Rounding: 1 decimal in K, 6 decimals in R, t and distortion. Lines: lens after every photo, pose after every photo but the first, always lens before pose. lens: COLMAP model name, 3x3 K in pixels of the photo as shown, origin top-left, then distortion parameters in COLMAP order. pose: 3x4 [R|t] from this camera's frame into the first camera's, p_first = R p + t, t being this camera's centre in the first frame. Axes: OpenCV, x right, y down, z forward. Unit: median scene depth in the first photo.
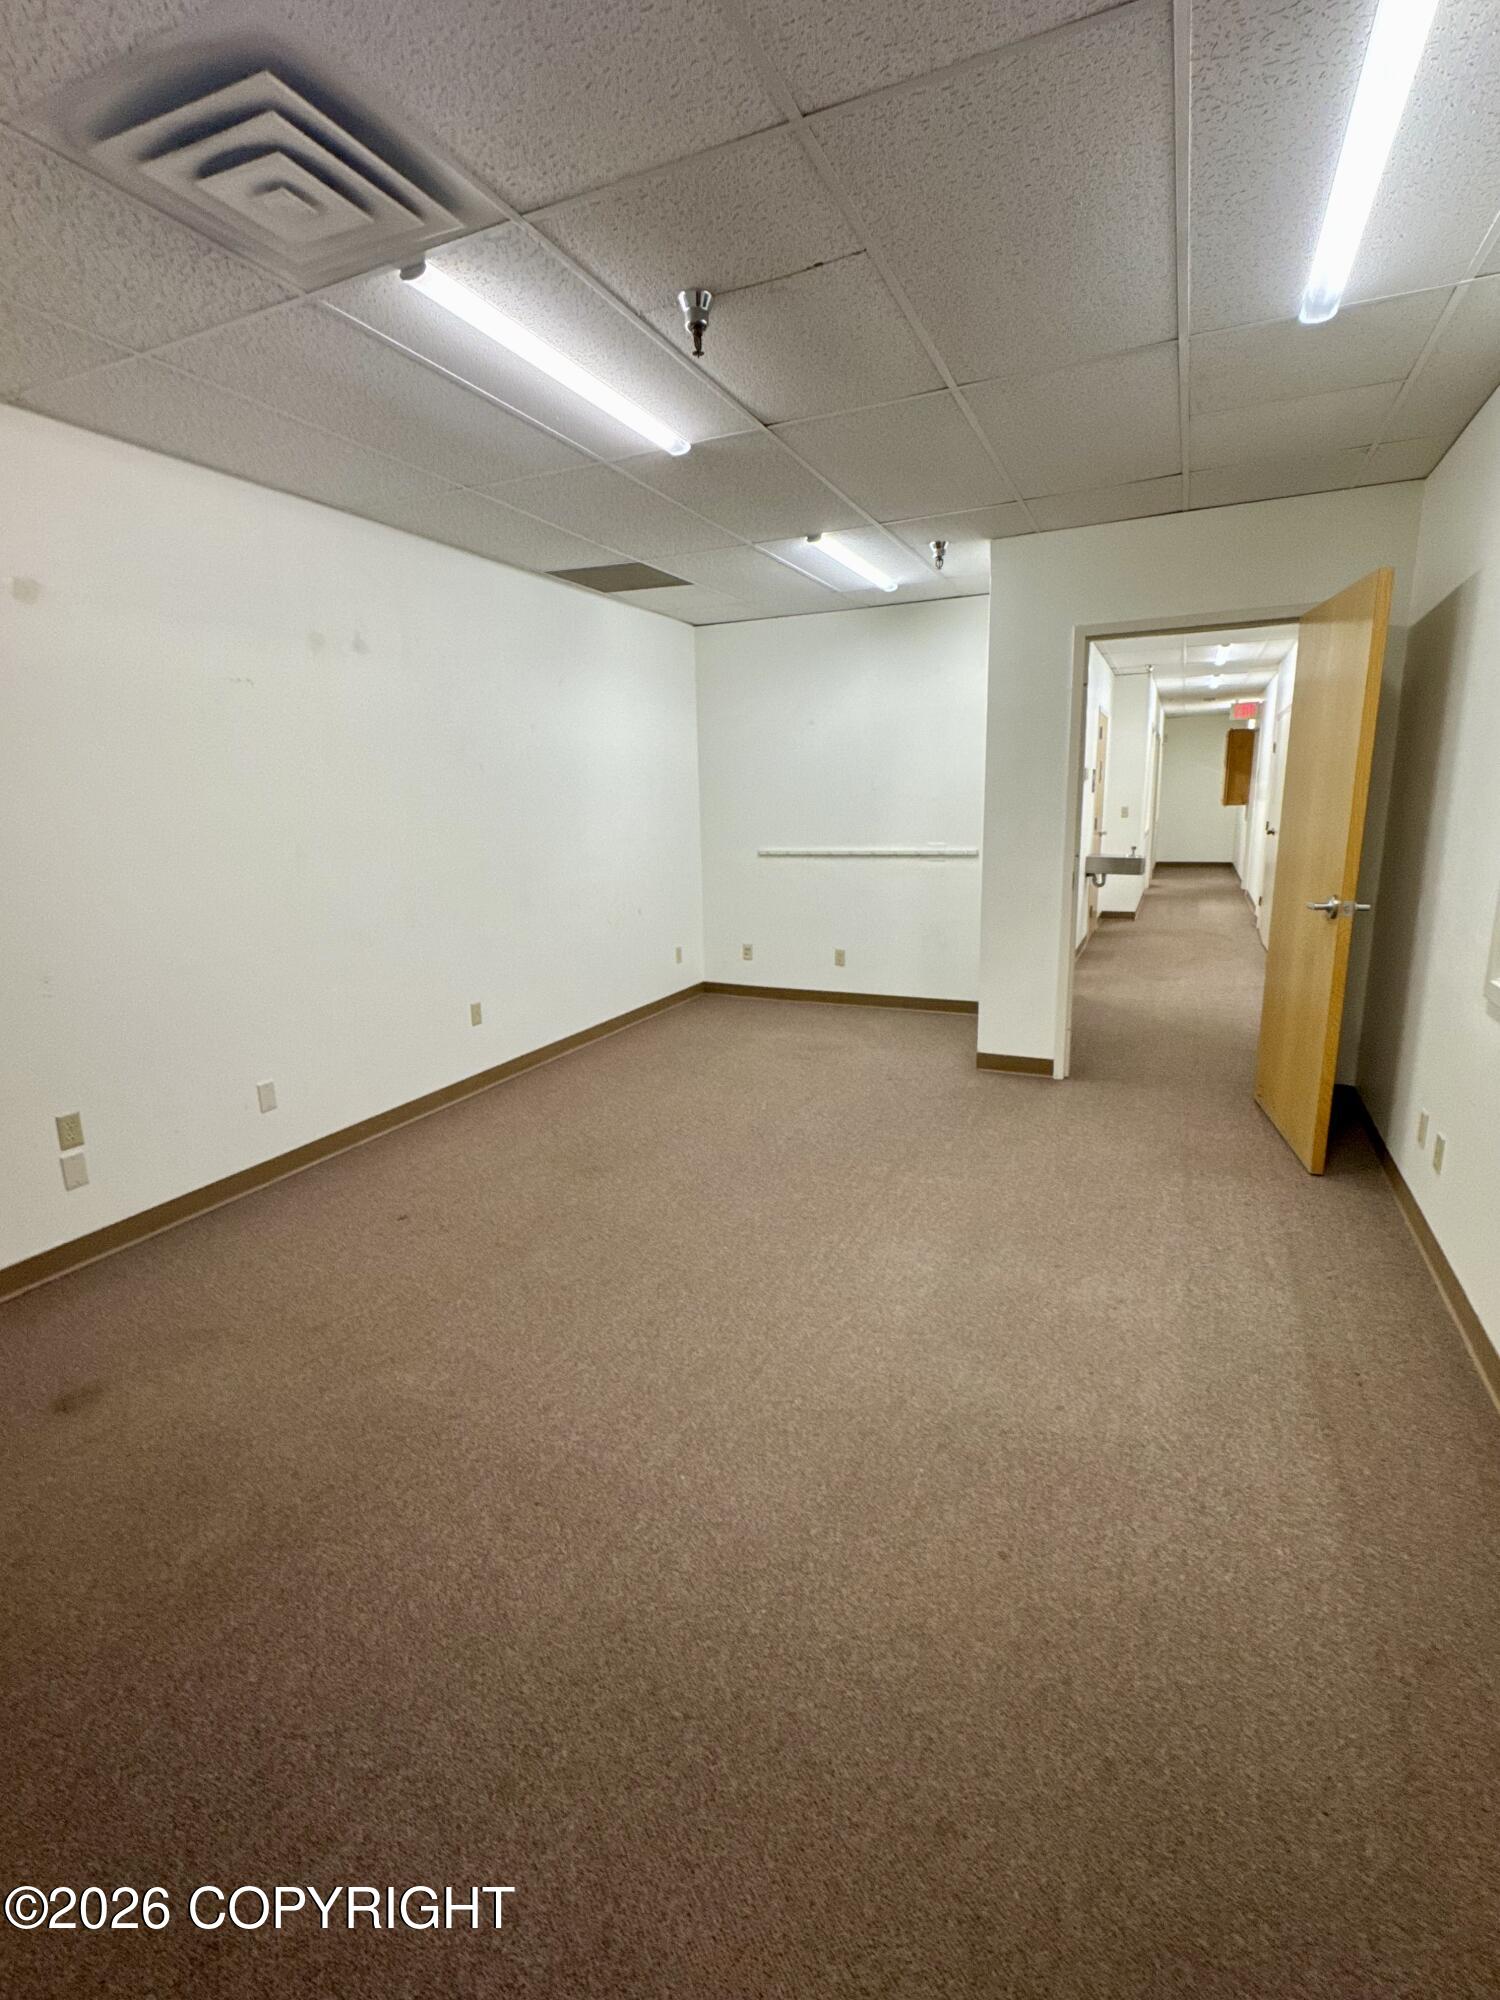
lens RADIAL K [[913.2, 0, 747.8], [0, 913.2, 1003.5], [0, 0, 1]] dist [-0.002543, -0.000107]
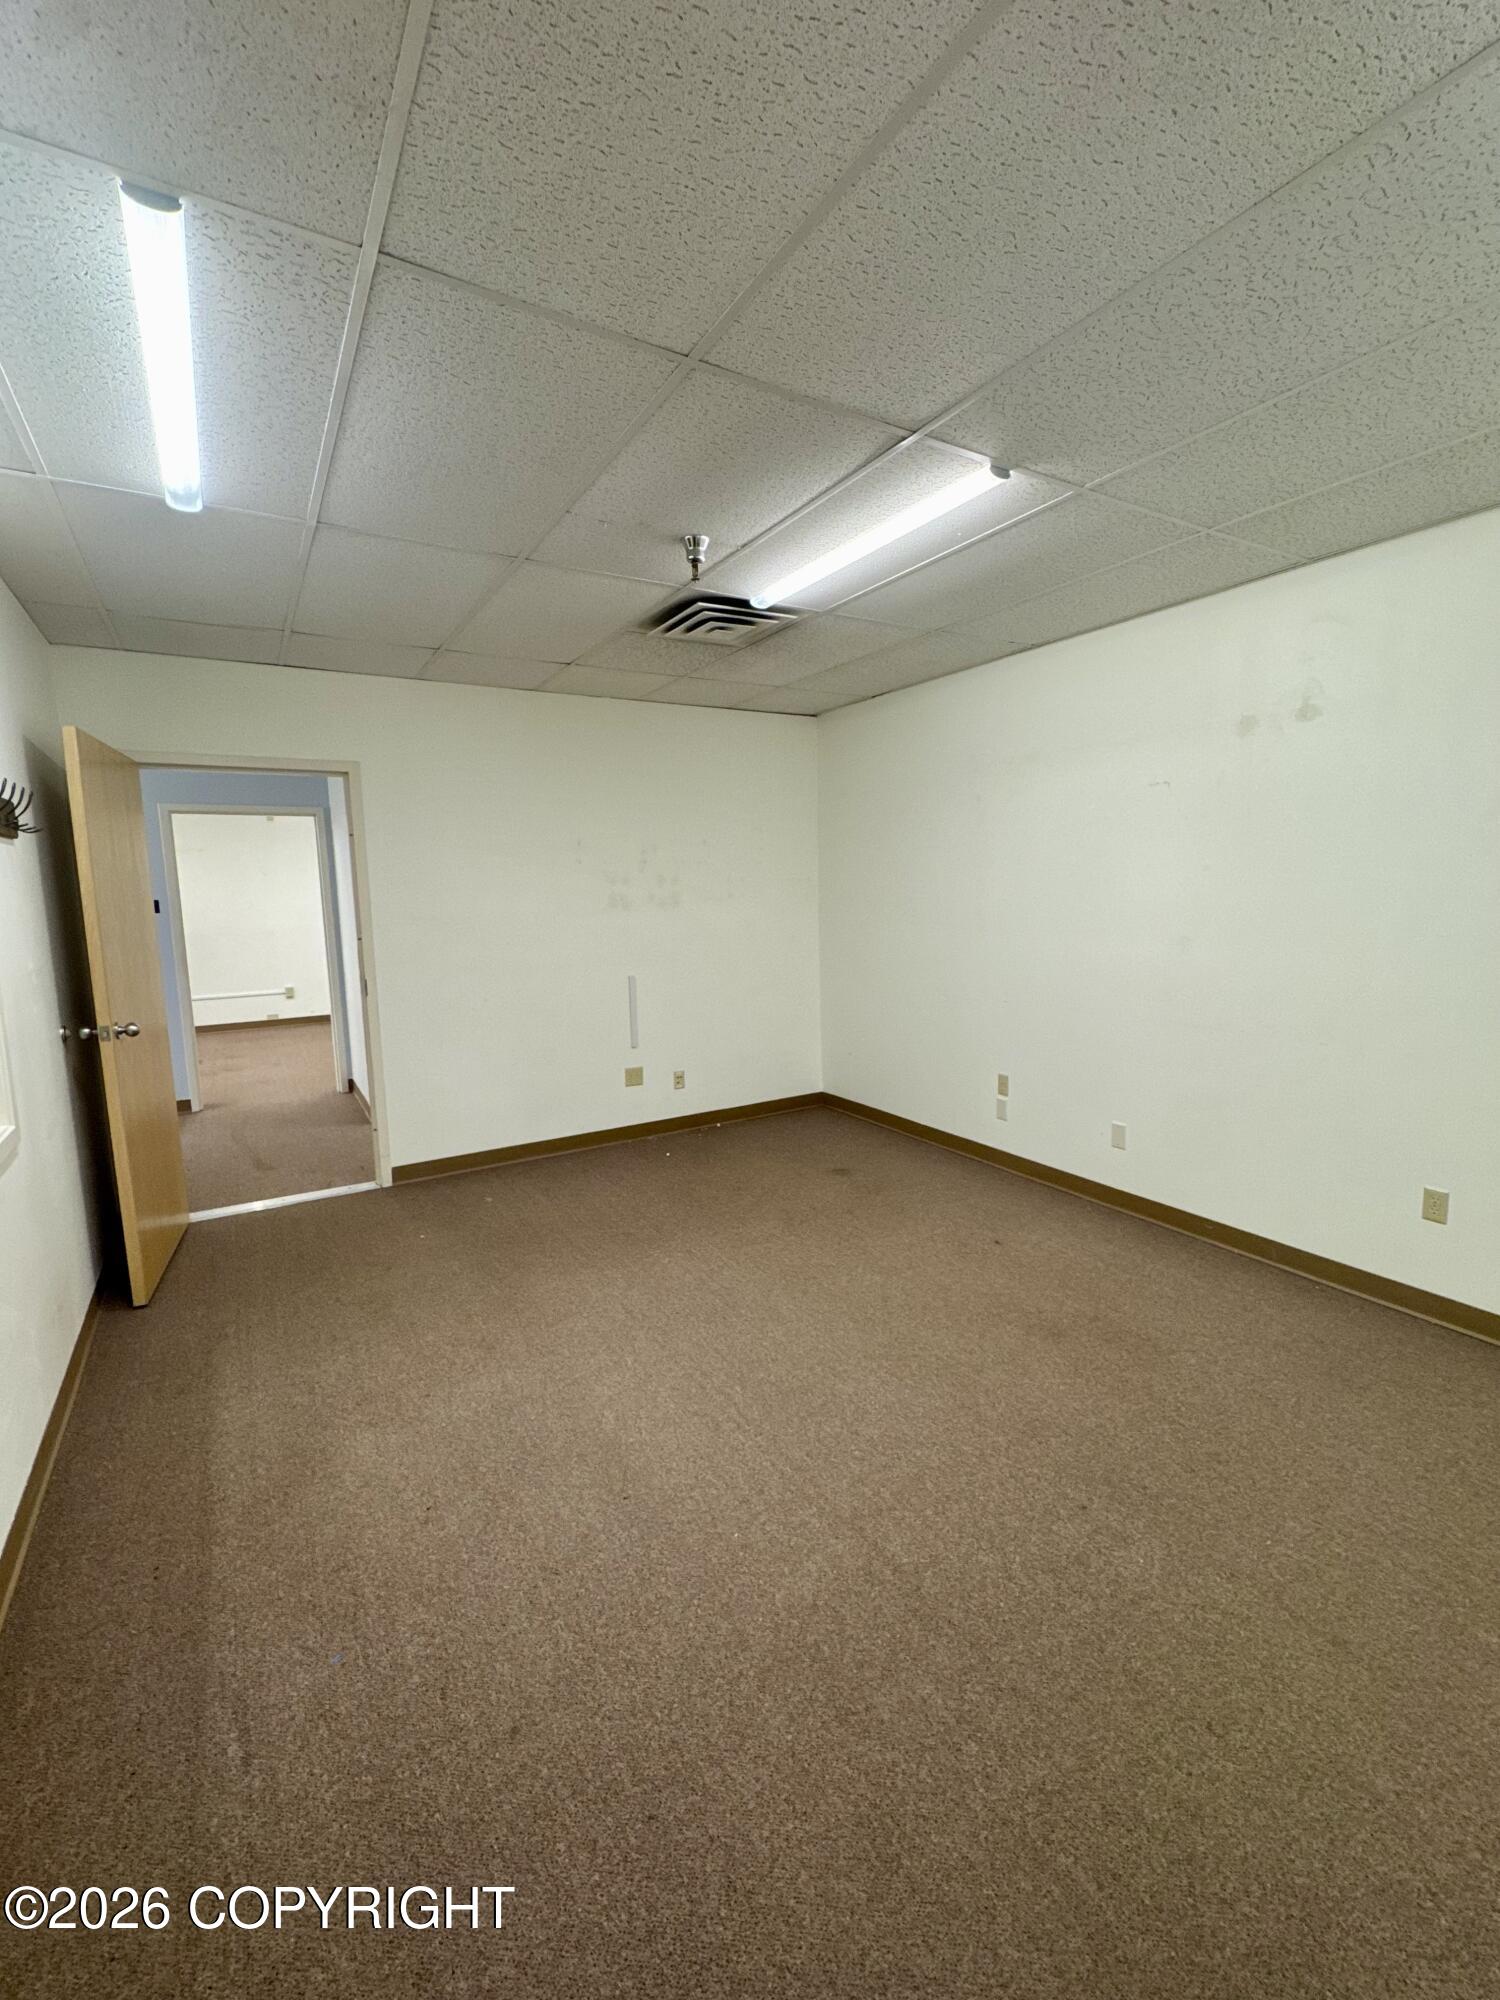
lens RADIAL K [[845.9, 0, 750.0], [0, 845.9, 1000.0], [0, 0, 1]] dist [-0.001175, -0.000372]
pose [[-0.552657, 0.151927, -0.819444, 0.817839], [-0.149375, 0.949264, 0.276739, -0.401169], [0.819913, 0.275346, -0.501924, 1.516088]]
